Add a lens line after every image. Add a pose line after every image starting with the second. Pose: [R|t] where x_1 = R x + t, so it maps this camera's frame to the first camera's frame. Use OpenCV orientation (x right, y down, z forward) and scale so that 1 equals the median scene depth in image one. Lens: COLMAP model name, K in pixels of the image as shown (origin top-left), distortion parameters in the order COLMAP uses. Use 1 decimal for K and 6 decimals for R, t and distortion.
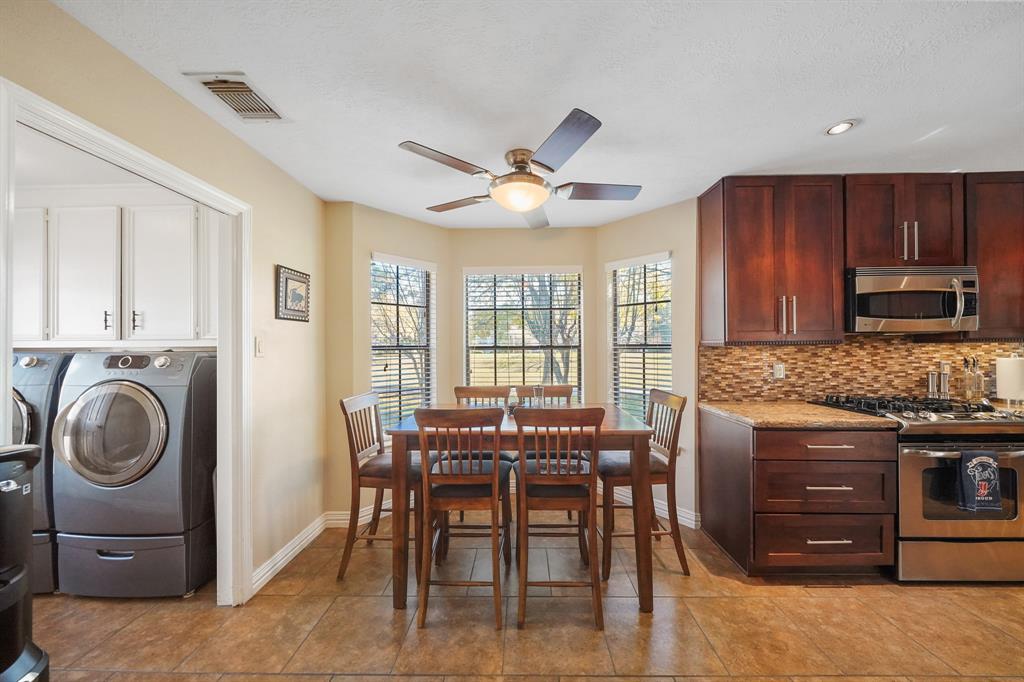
lens RADIAL K [[350.2, 0, 518.3], [0, 350.2, 344.3], [0, 0, 1]] dist [-0.006869, -0.000011]
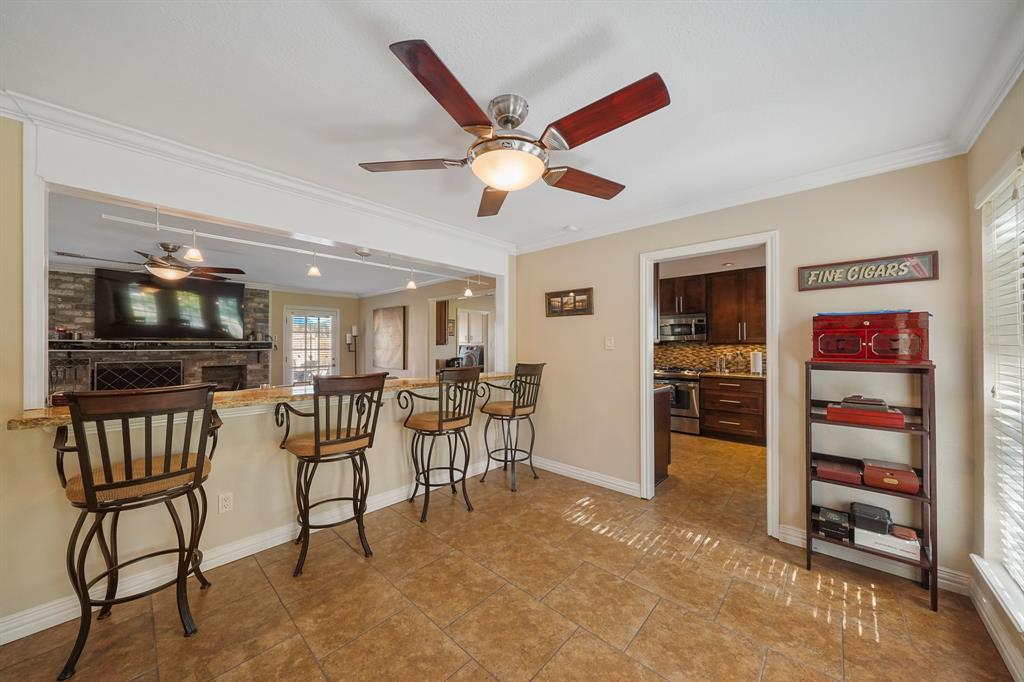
lens RADIAL K [[355.8, 0, 507.5], [0, 355.8, 340.3], [0, 0, 1]] dist [-0.001605, 0.000104]
pose [[0.746109, -0.004128, -0.665811, 1.771030], [0.000227, 0.999982, -0.005945, -0.020259], [0.665823, 0.004284, 0.746097, -1.621232]]
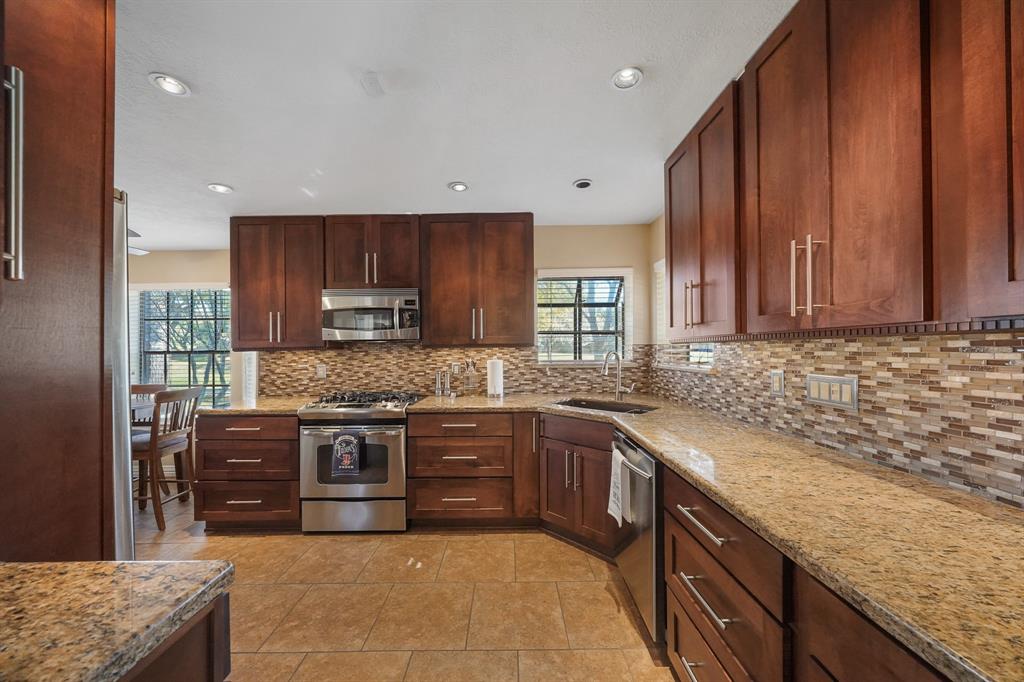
lens RADIAL K [[358.2, 0, 511.5], [0, 358.2, 344.2], [0, 0, 1]] dist [-0.000963, -0.000017]
pose [[0.999773, -0.003253, 0.021035, 1.489808], [0.003379, 0.999976, -0.006004, -0.010009], [-0.021015, 0.006073, 0.999761, -0.293988]]
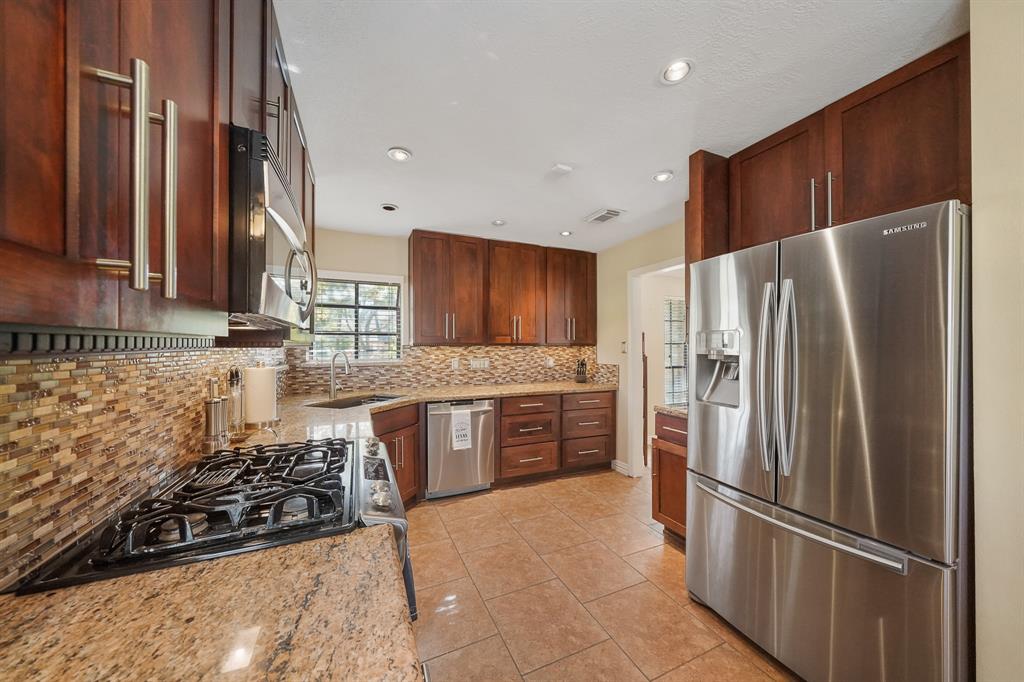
lens RADIAL K [[352.4, 0, 512.2], [0, 352.4, 346.3], [0, 0, 1]] dist [-0.004677, 0.000035]
pose [[-0.425090, 0.008614, 0.905110, 0.496232], [-0.002245, 0.999942, -0.010571, -0.000415], [-0.905148, -0.006525, -0.425046, 0.842136]]
